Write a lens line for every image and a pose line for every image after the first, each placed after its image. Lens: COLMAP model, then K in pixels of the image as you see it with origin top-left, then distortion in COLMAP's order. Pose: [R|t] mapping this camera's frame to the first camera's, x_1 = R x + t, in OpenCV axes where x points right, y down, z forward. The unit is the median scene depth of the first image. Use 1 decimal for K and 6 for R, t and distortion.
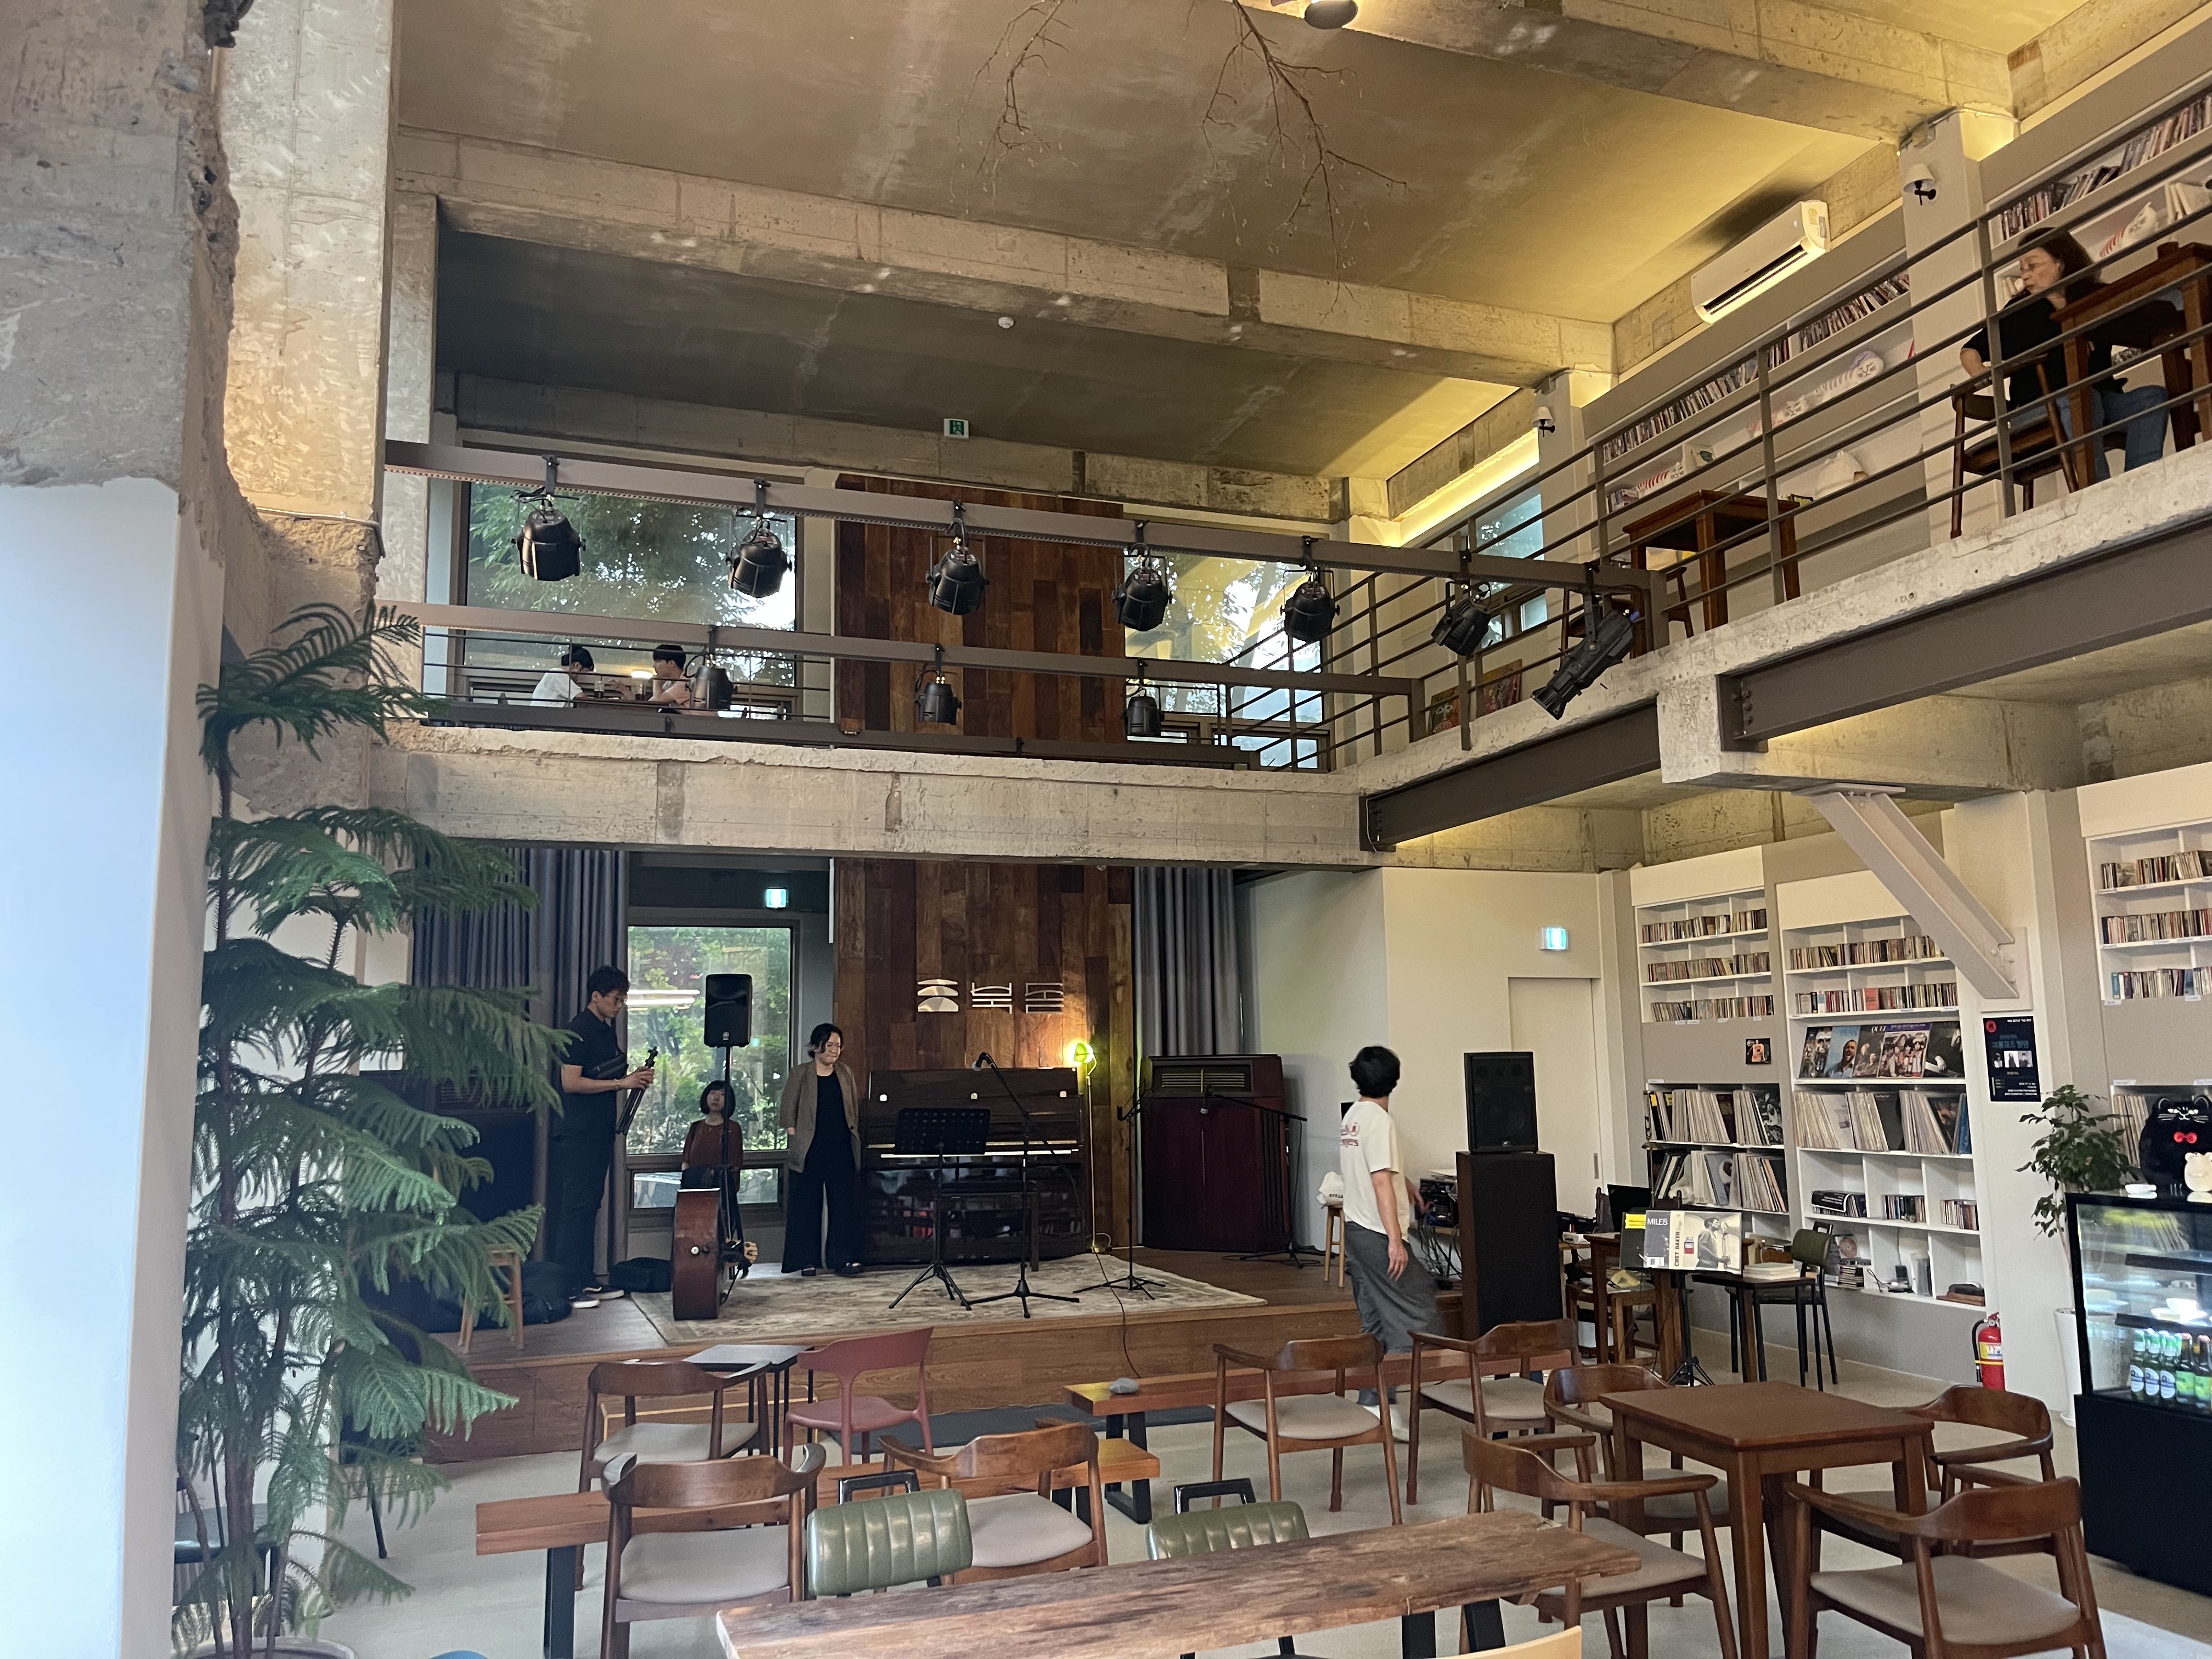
lens RADIAL K [[1687.5, 0, 1107.3], [0, 1687.5, 851.7], [0, 0, 1]] dist [0.065783, -0.040165]
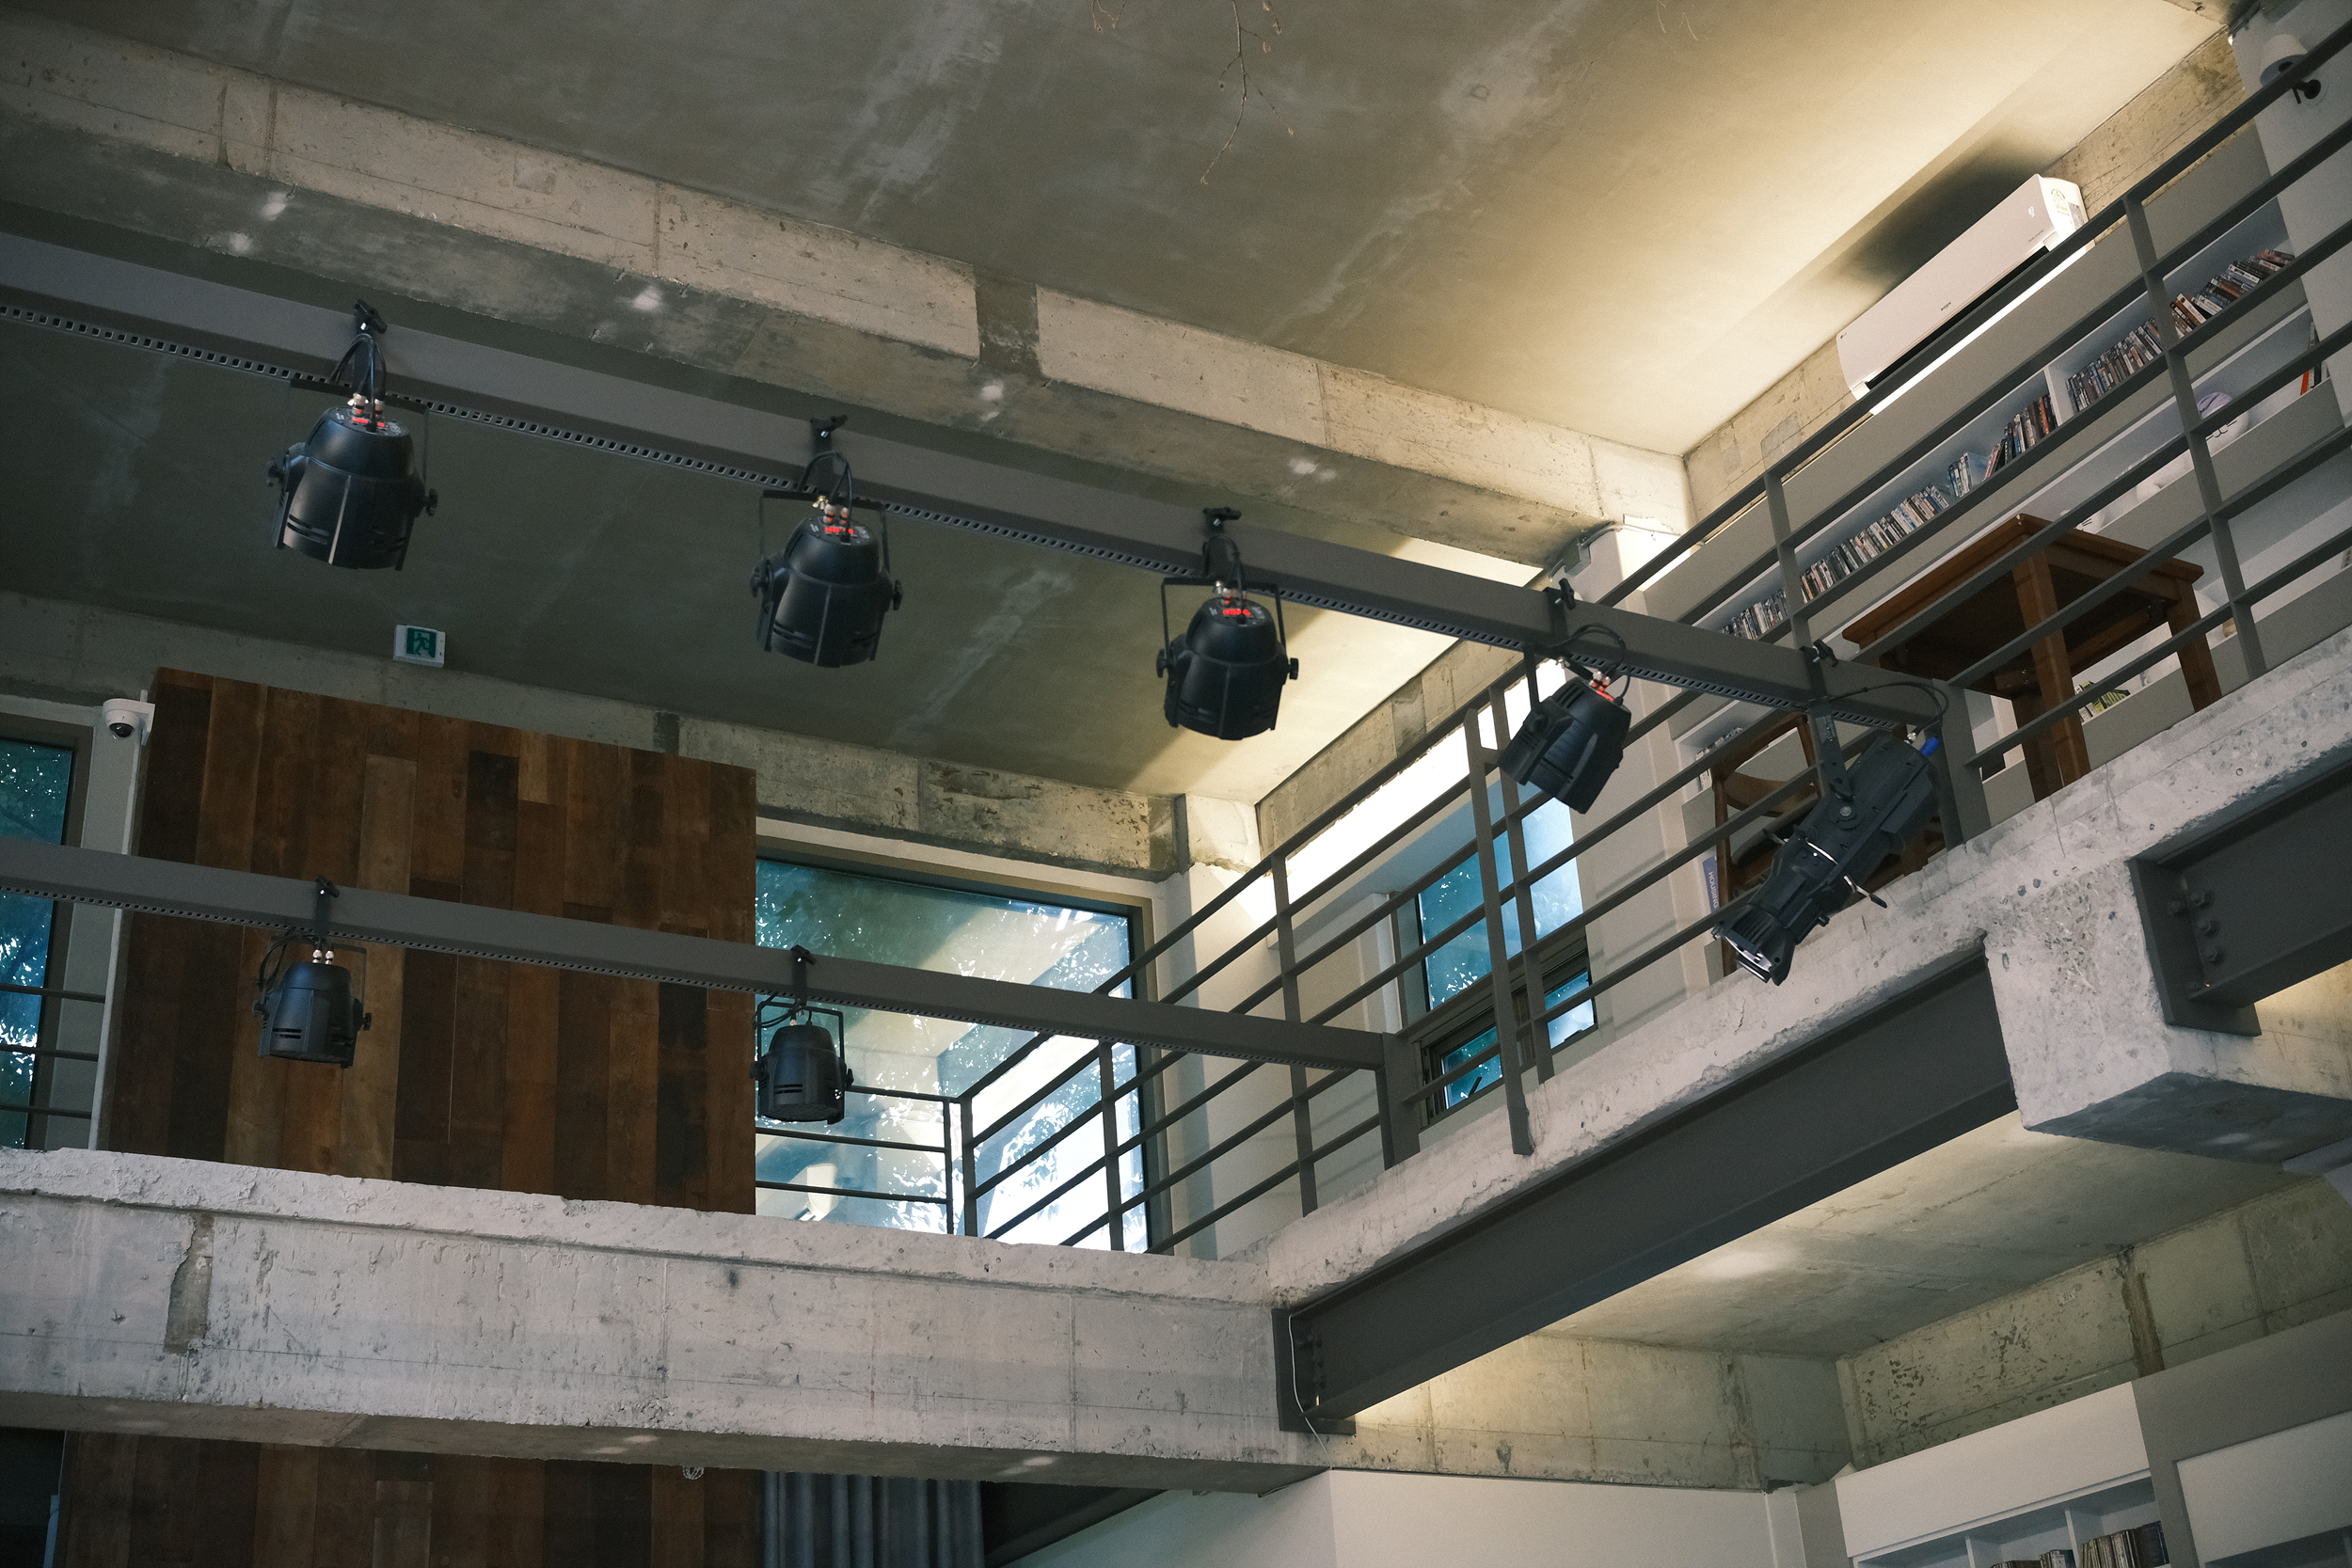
lens RADIAL K [[2816.9, 0, 1175.9], [0, 2816.9, 779.4], [0, 0, 1]] dist [-0.014941, 0.000000]
pose [[0.986372, 0.027405, 0.162231, -0.003604], [0.025942, 0.947790, -0.317839, 0.078249], [-0.162472, 0.317716, 0.934162, 0.271586]]
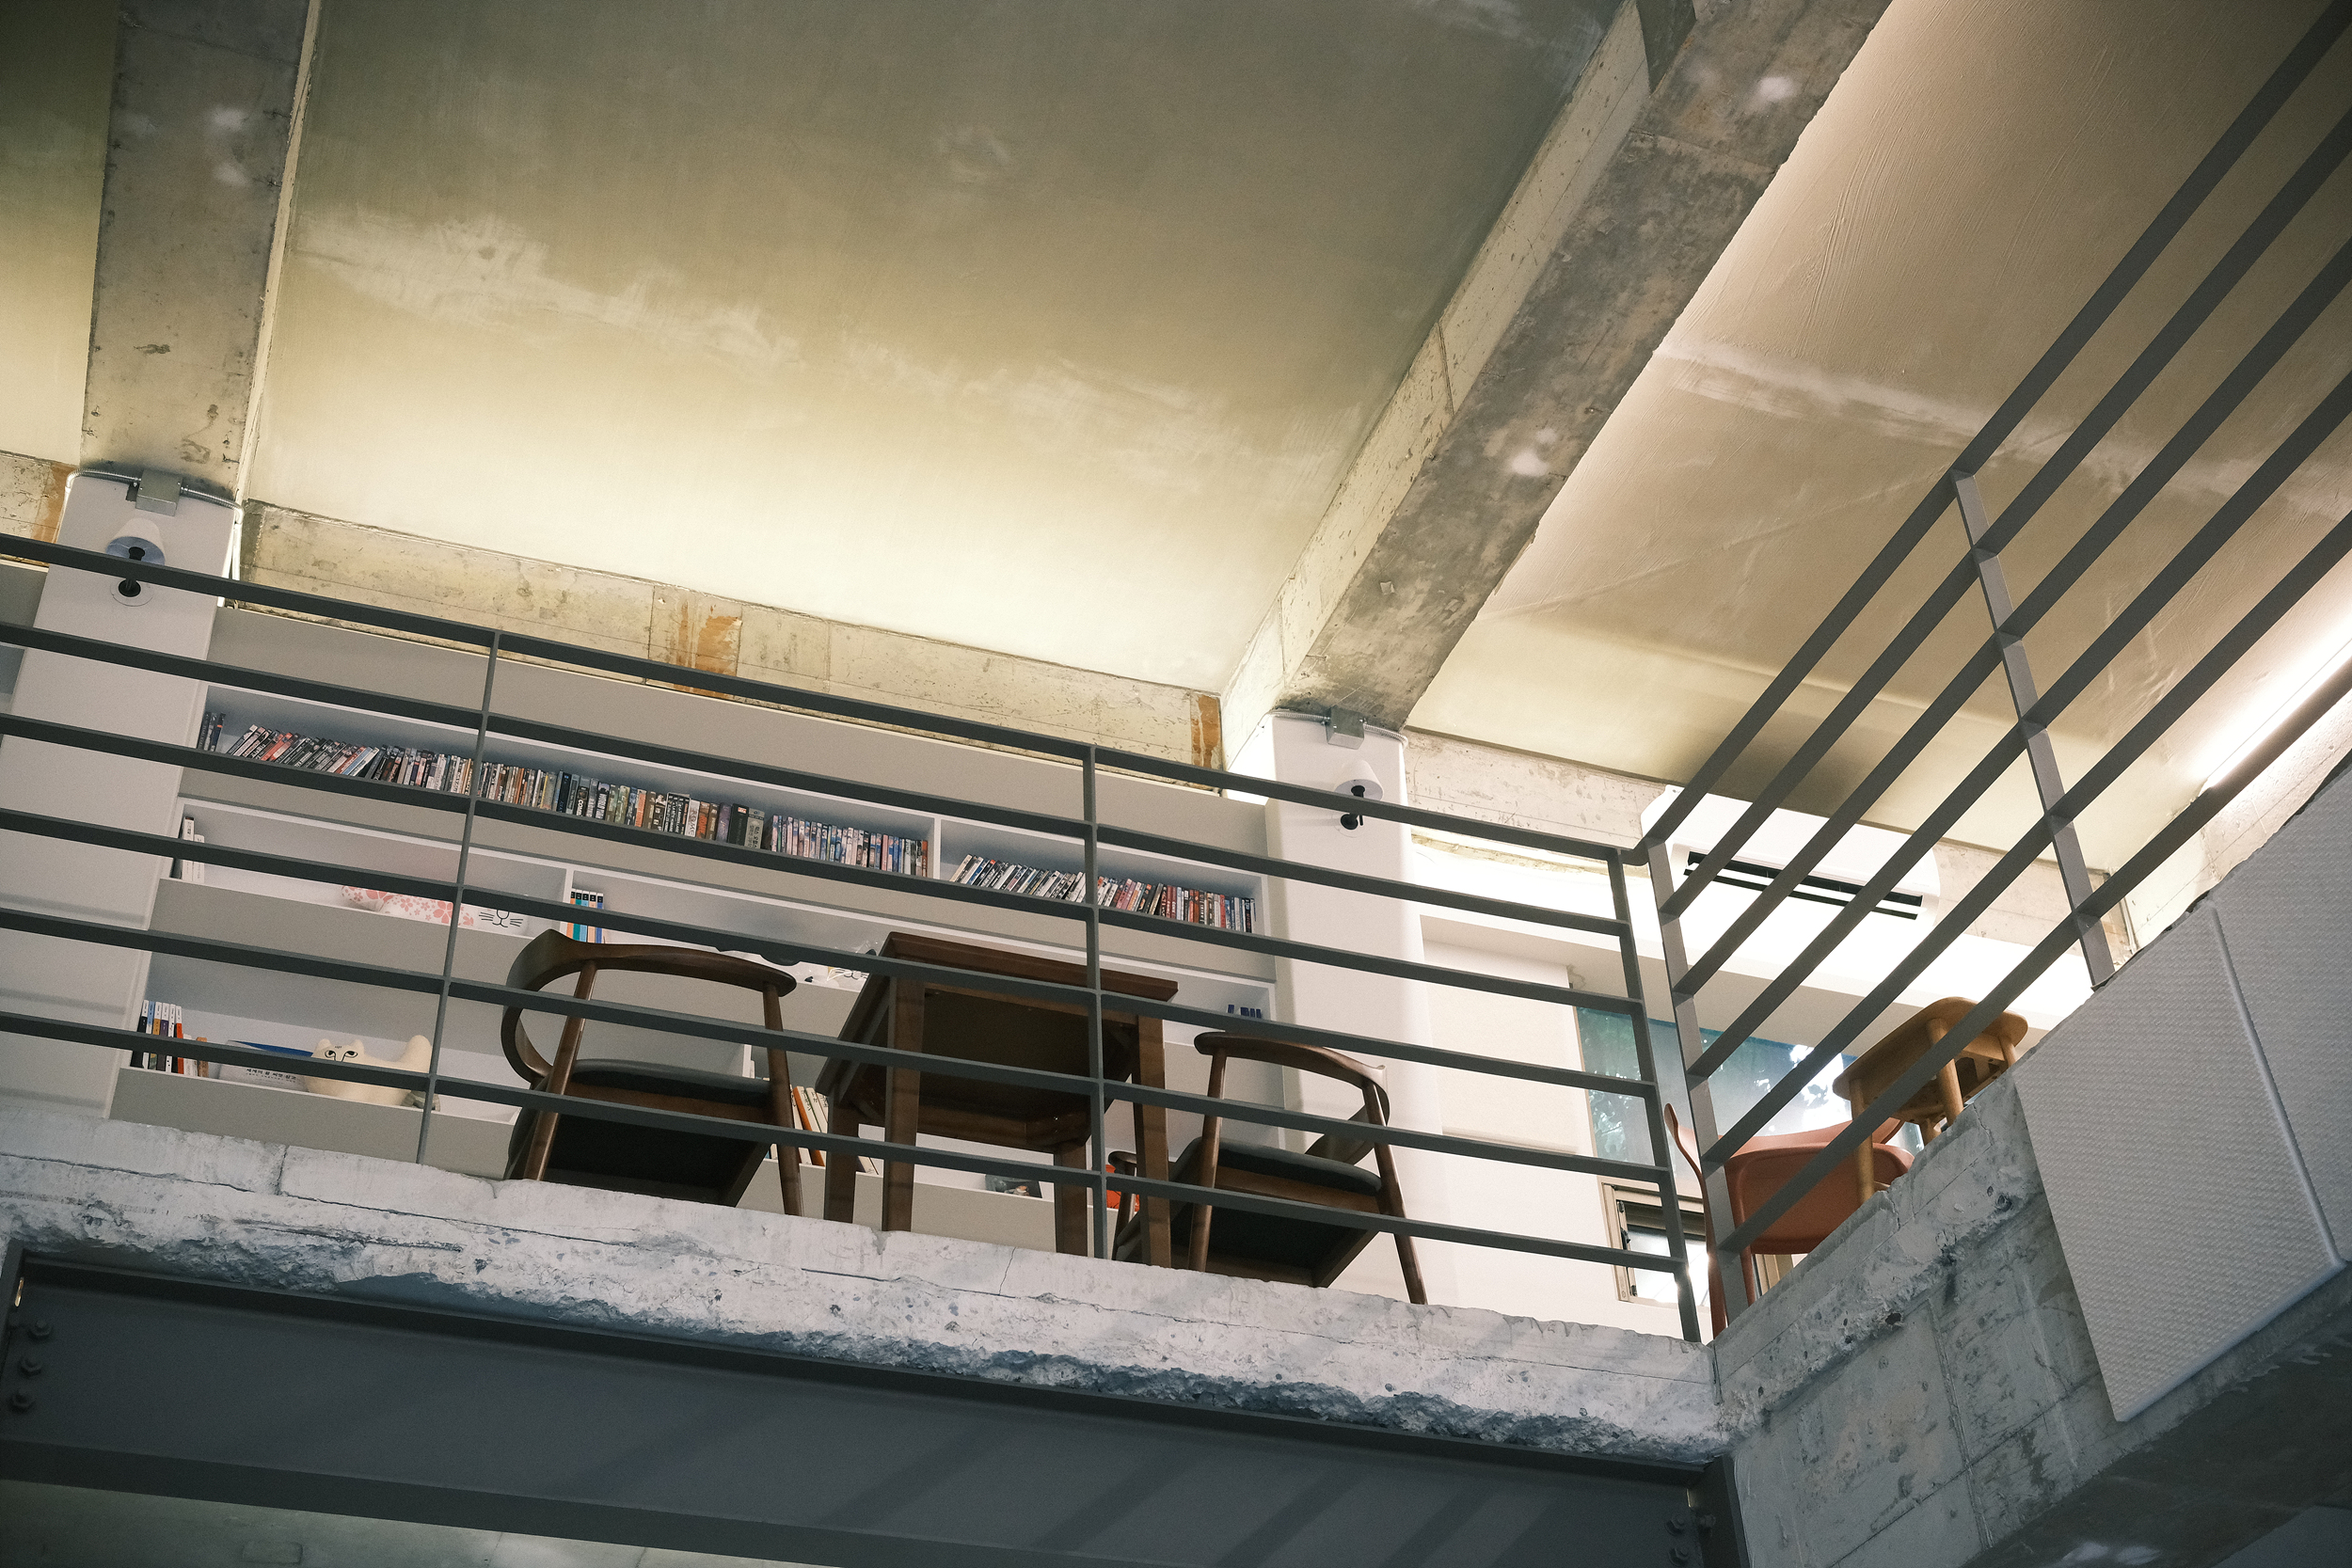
lens RADIAL K [[2816.9, 0, 1180.2], [0, 2816.9, 784.5], [0, 0, 1]] dist [-0.014941, 0.000000]
pose [[-0.006016, 0.622709, 0.782431, -0.235118], [-0.095858, 0.778482, -0.620303, 0.166955], [-0.995377, -0.078734, 0.055009, 0.933785]]
